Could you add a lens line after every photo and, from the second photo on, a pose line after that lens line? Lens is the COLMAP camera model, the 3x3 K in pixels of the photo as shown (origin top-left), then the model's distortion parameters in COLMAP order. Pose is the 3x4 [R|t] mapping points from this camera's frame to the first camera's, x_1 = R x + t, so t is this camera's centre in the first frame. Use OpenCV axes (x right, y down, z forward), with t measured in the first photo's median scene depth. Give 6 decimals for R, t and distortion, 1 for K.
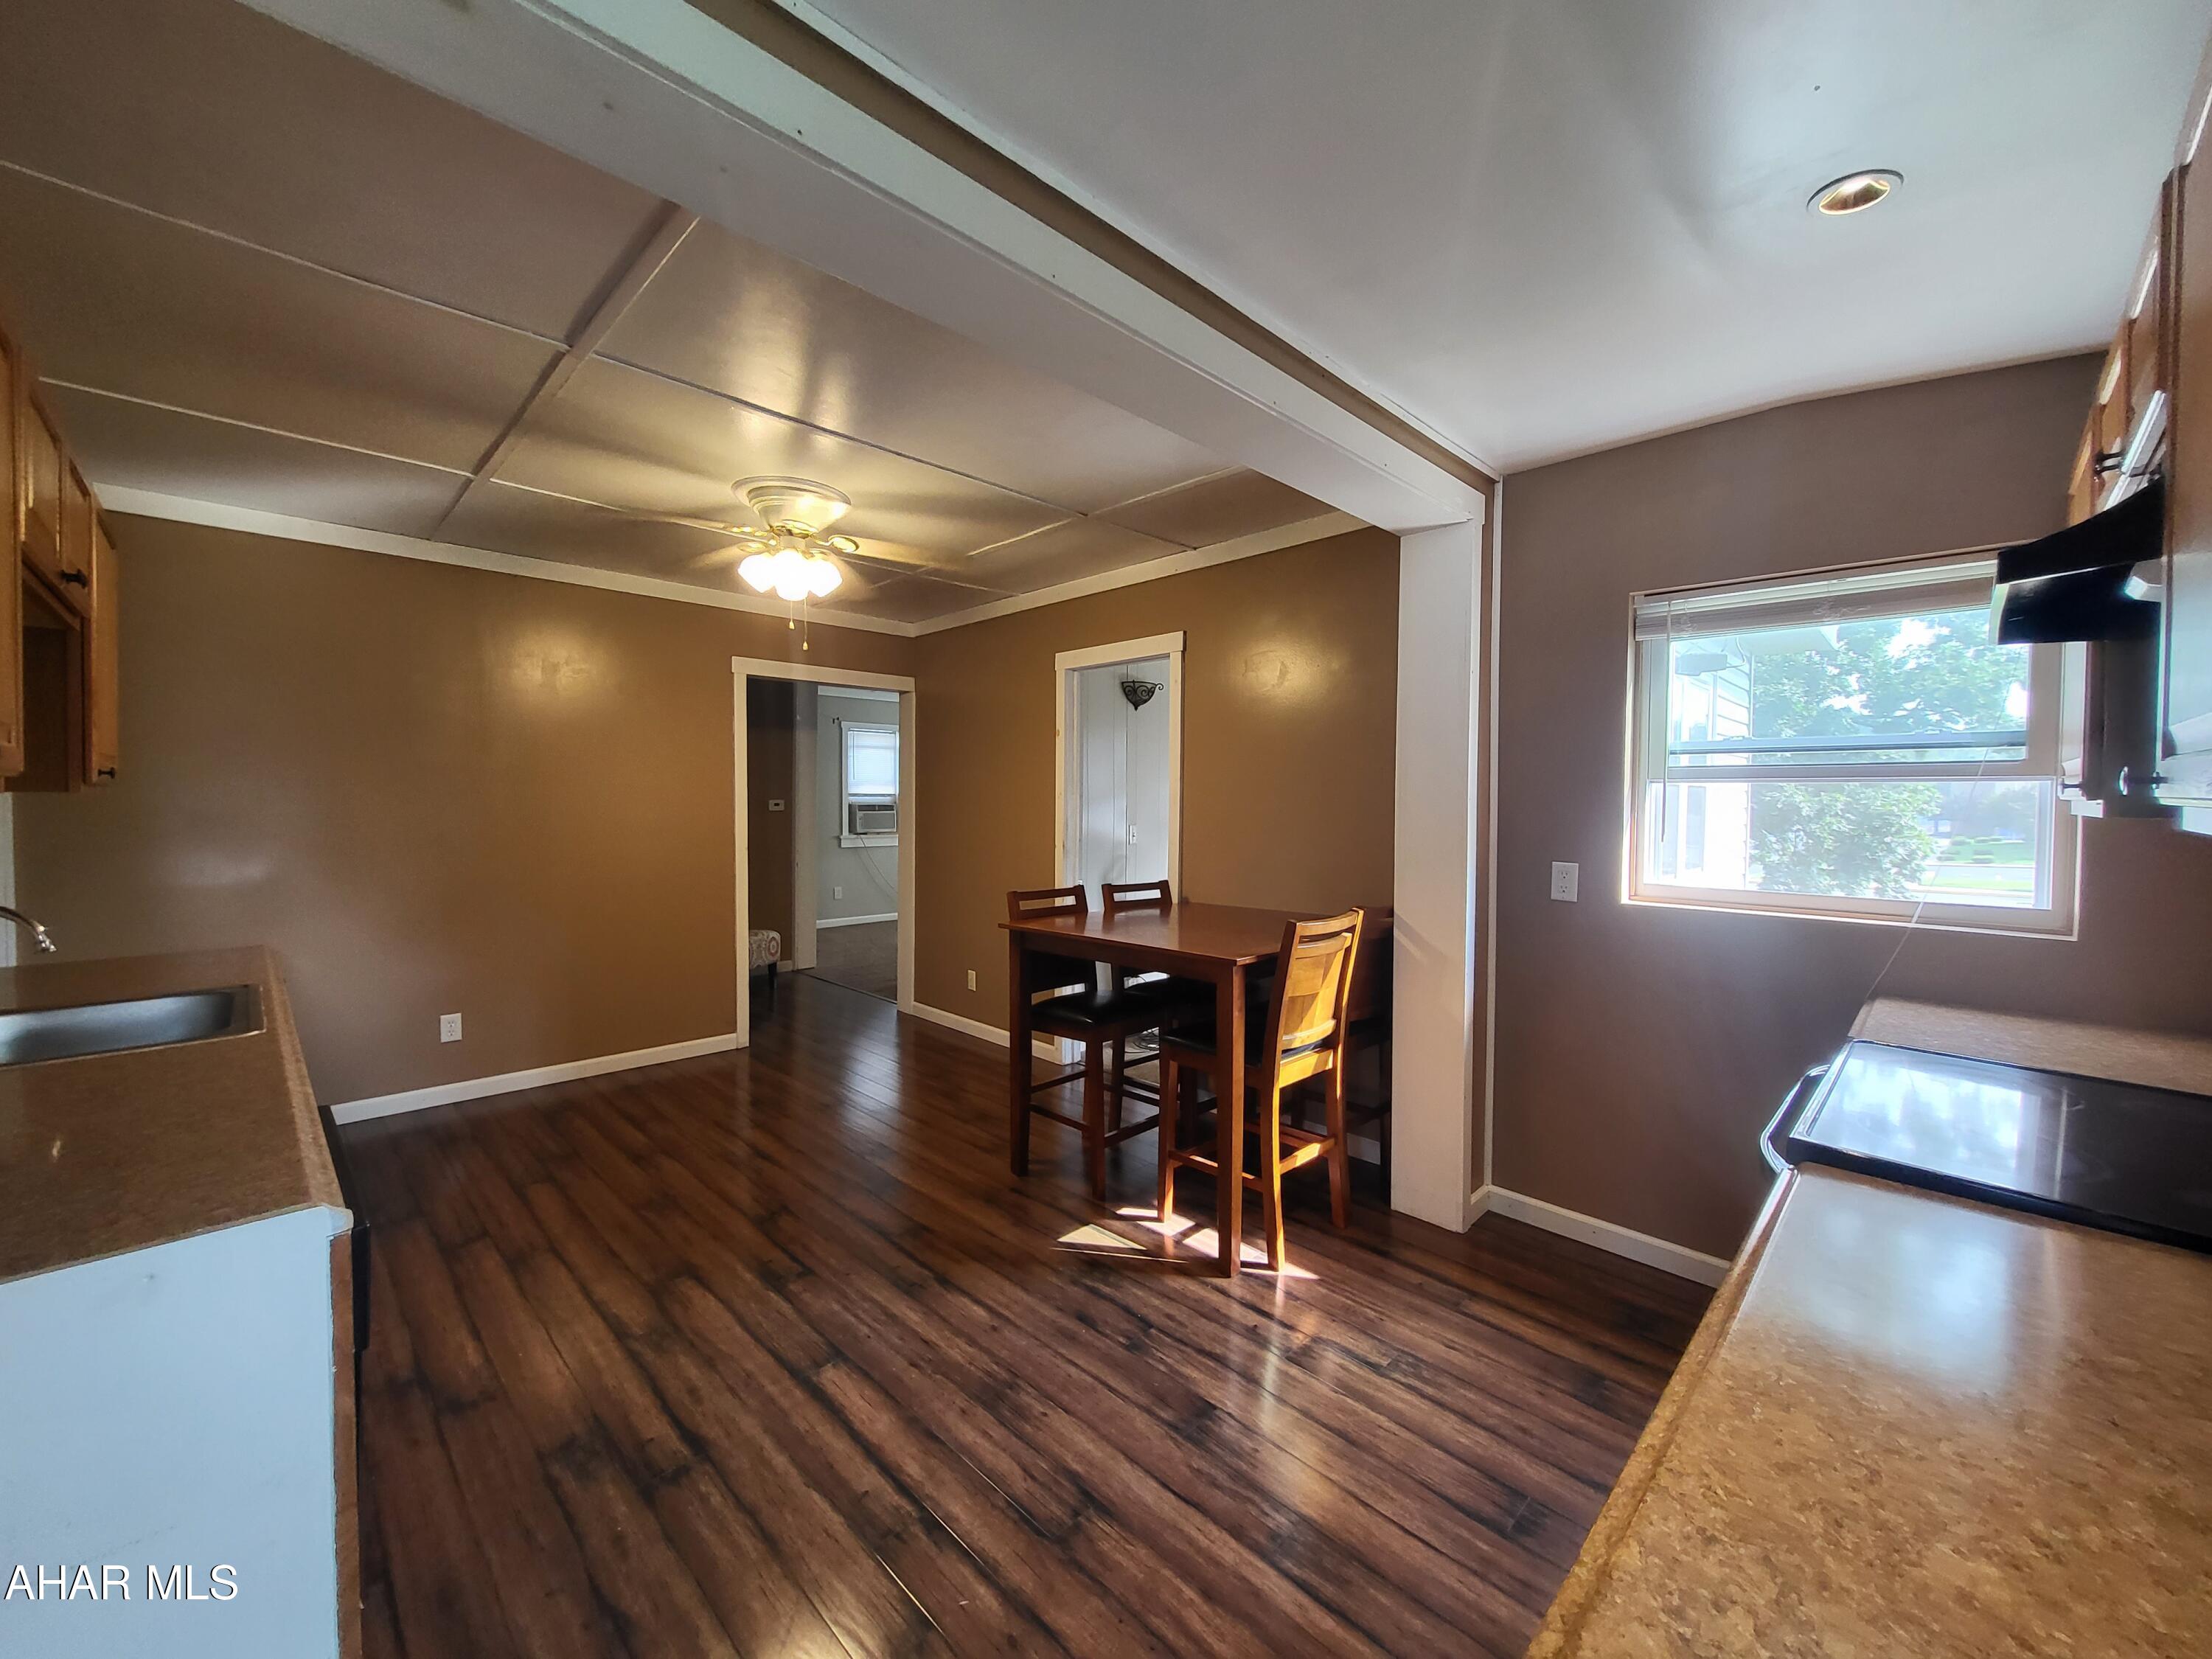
lens RADIAL K [[872.4, 0, 1107.9], [0, 872.4, 826.5], [0, 0, 1]] dist [0.000977, 0.000084]
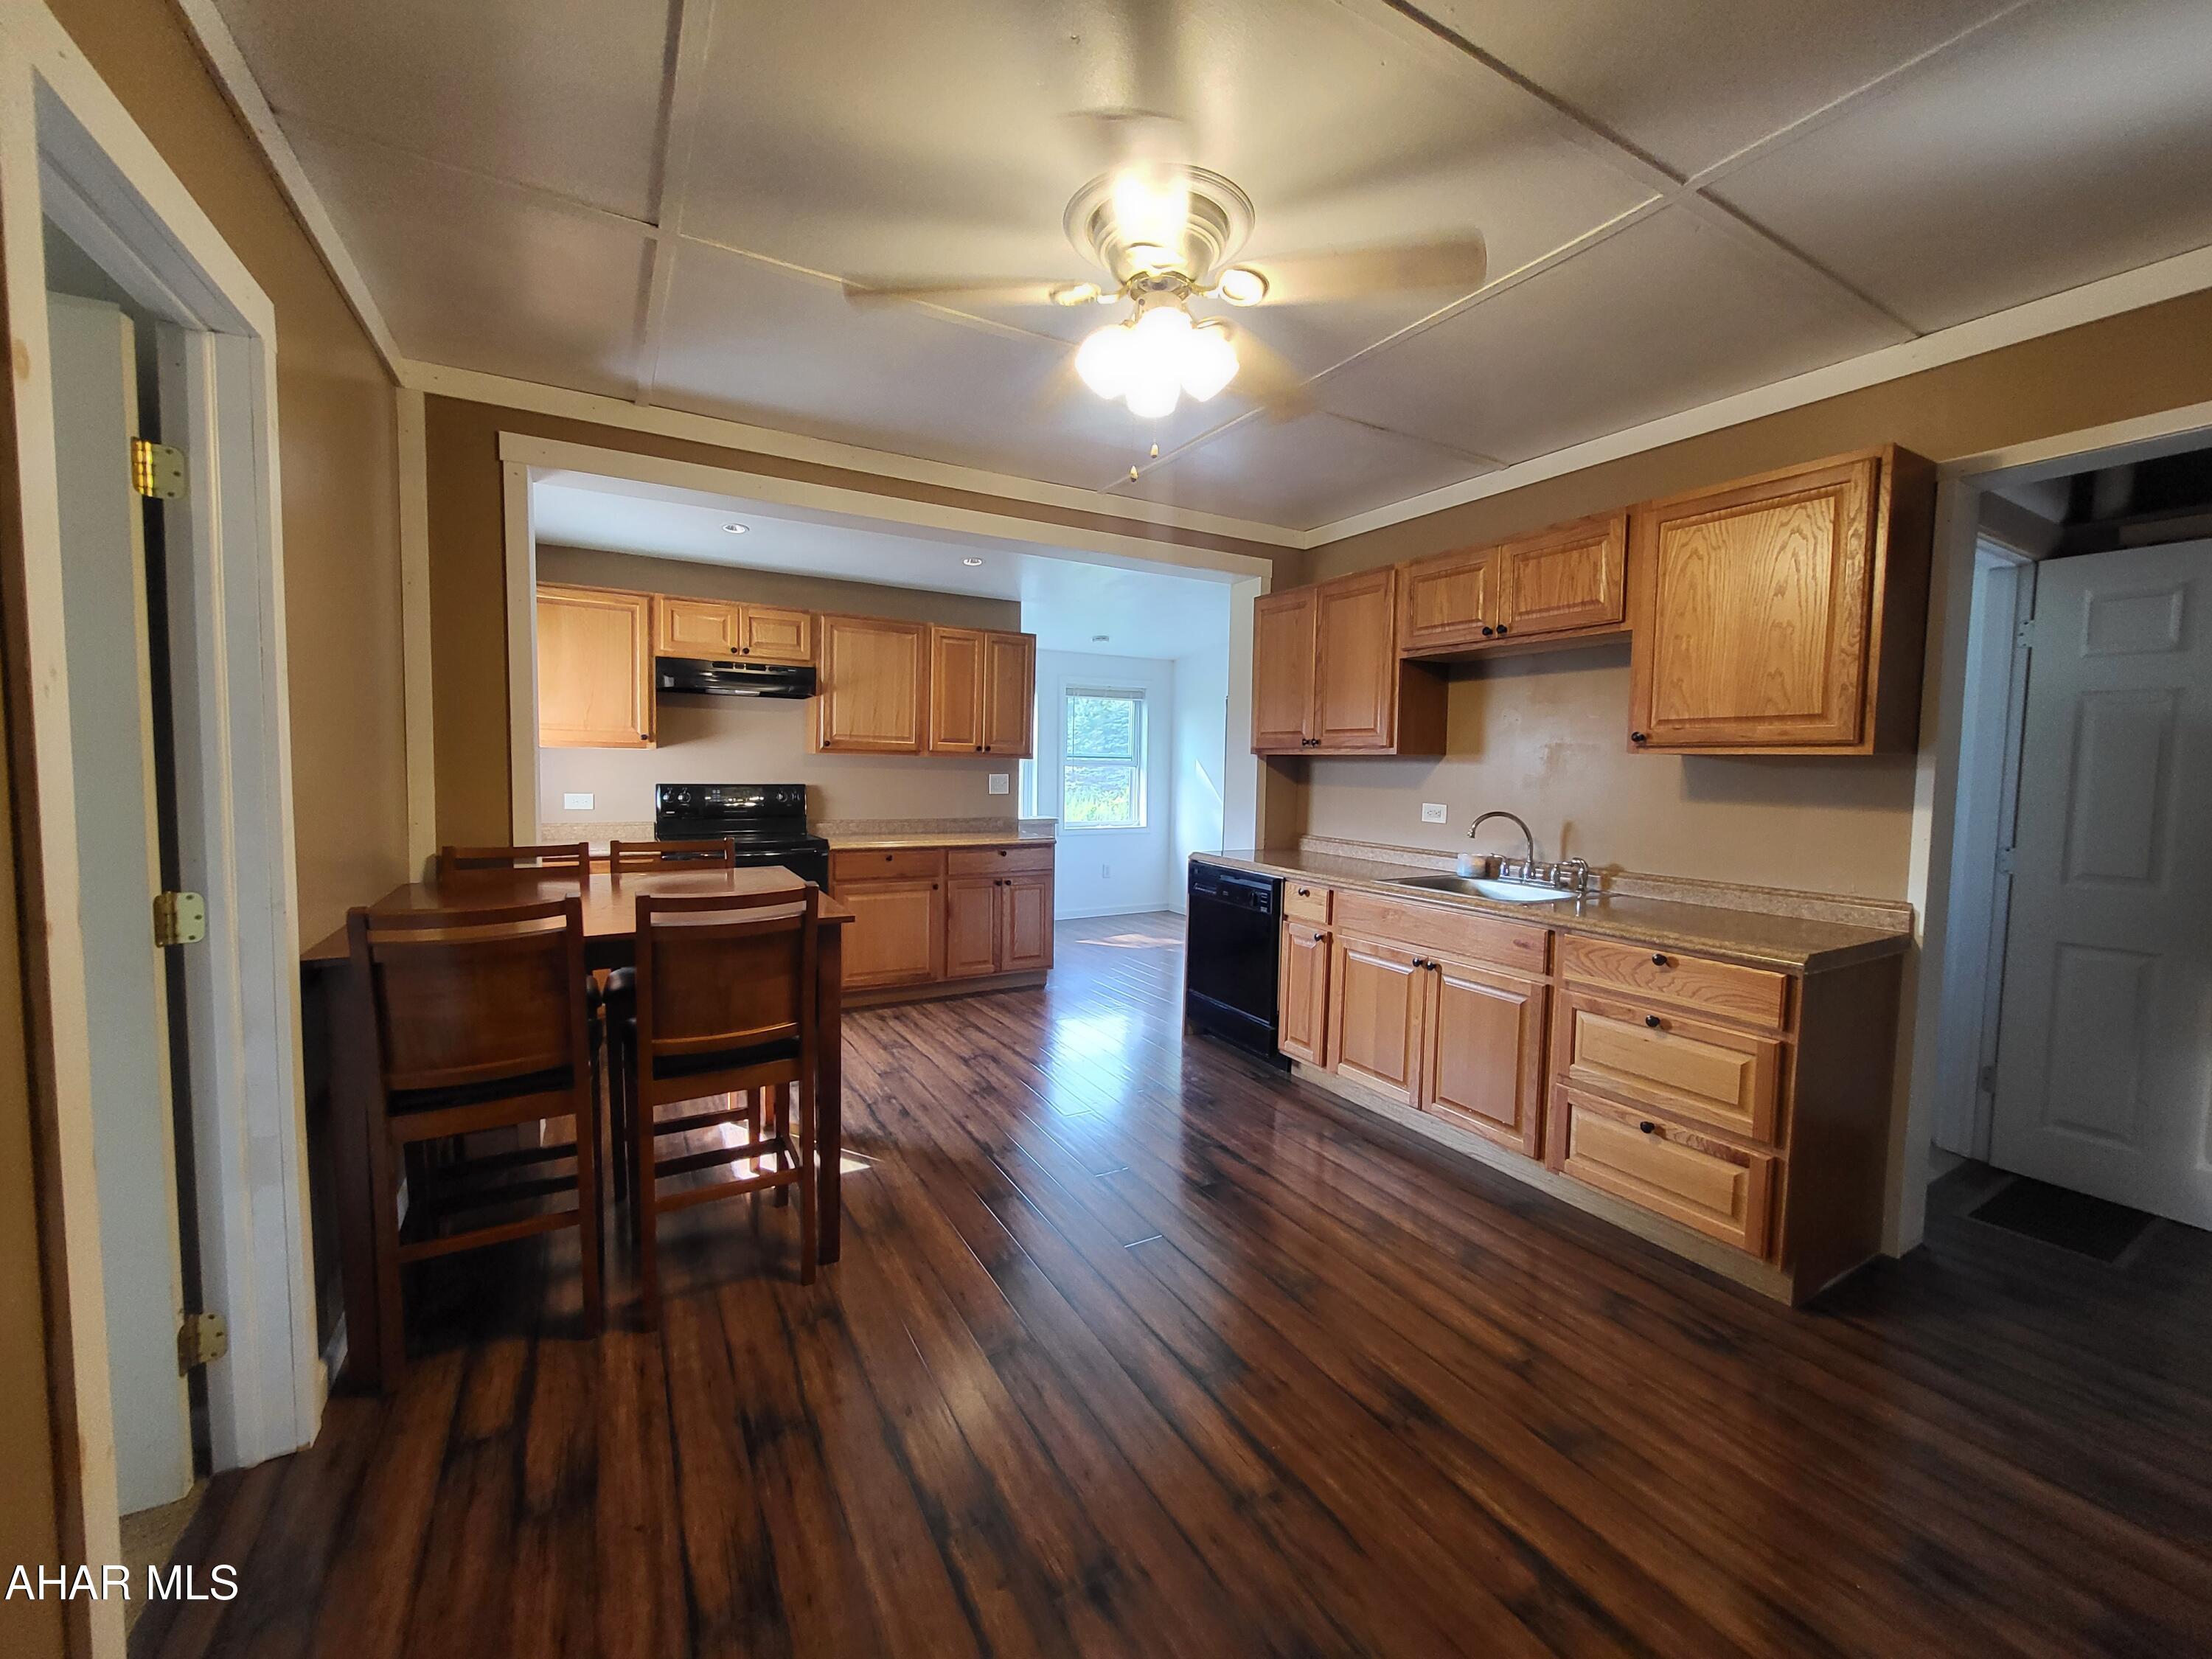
lens RADIAL K [[872.4, 0, 1102.7], [0, 872.4, 822.9], [0, 0, 1]] dist [0.000977, 0.000084]
pose [[-0.964646, -0.042302, 0.260132, -0.689384], [-0.019984, 0.995933, 0.087851, -0.036384], [-0.262791, 0.079547, -0.961568, 2.257166]]
